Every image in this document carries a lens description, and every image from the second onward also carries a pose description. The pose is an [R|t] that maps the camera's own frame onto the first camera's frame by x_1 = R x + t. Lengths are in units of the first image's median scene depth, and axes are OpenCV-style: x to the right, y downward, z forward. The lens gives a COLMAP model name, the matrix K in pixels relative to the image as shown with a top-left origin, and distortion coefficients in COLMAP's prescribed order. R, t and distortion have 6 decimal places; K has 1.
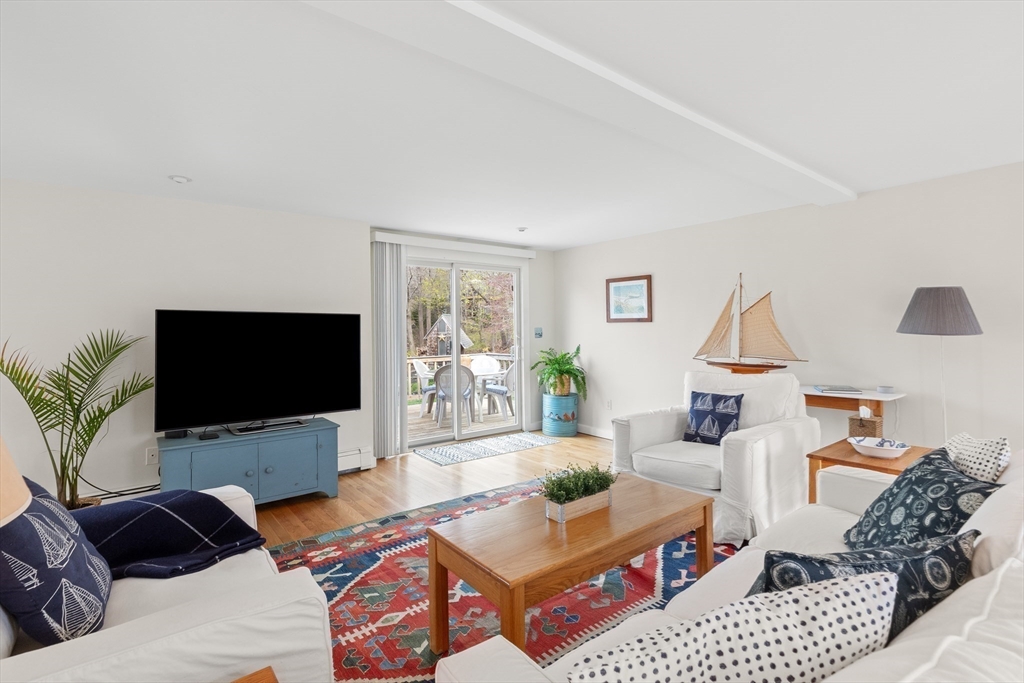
lens RADIAL K [[500.5, 0, 511.5], [0, 500.5, 335.7], [0, 0, 1]] dist [-0.005118, -0.000136]
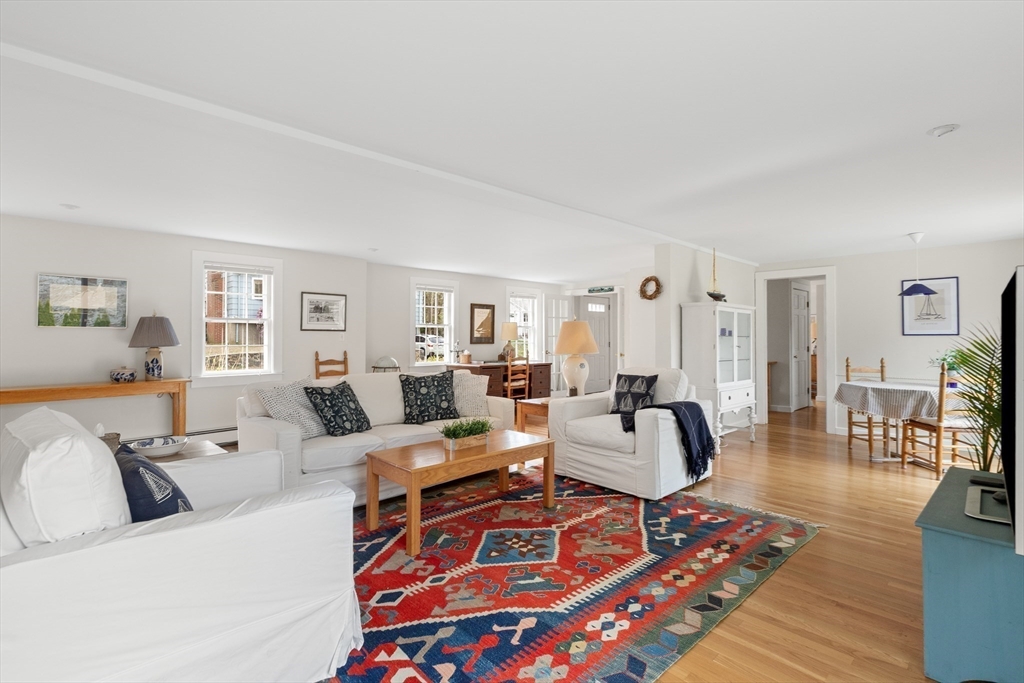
lens RADIAL K [[468.0, 0, 511.5], [0, 468.0, 335.2], [0, 0, 1]] dist [0.001214, -0.000159]
pose [[-0.995640, 0.010672, -0.092669, 0.099375], [0.009657, 0.999888, 0.011391, -0.008559], [0.092780, 0.010447, -0.995632, 1.896003]]
